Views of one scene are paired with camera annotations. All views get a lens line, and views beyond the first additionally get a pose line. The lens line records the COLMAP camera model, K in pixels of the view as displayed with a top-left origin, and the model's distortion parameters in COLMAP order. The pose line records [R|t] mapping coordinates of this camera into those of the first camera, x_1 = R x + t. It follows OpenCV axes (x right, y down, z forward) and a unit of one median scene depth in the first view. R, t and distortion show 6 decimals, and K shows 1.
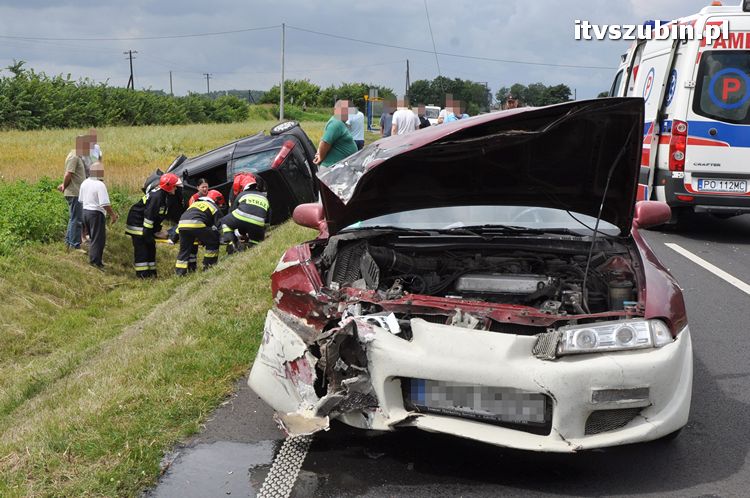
lens RADIAL K [[1084.8, 0, 327.7], [0, 1084.8, 295.9], [0, 0, 1]] dist [0.034256, 0.000000]
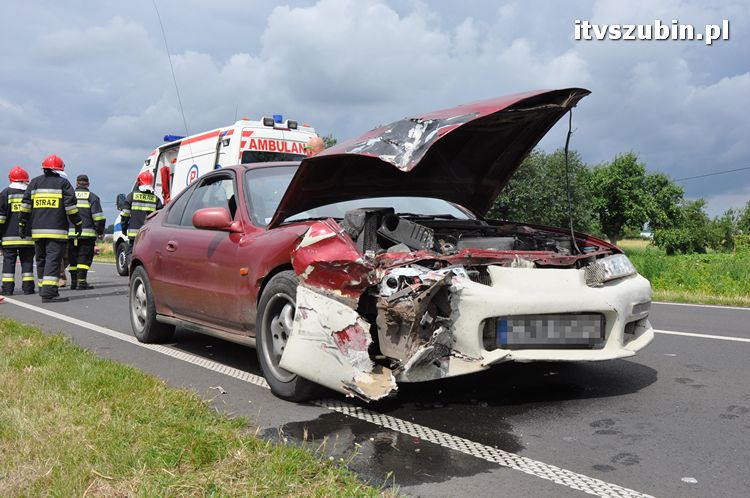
lens RADIAL K [[776.1, 0, 374.6], [0, 776.1, 254.3], [0, 0, 1]] dist [-0.014770, 0.000000]
pose [[0.754833, -0.035382, 0.654962, -0.481136], [0.129501, 0.986928, -0.095931, 0.063369], [-0.643006, 0.157230, 0.749548, 0.425792]]
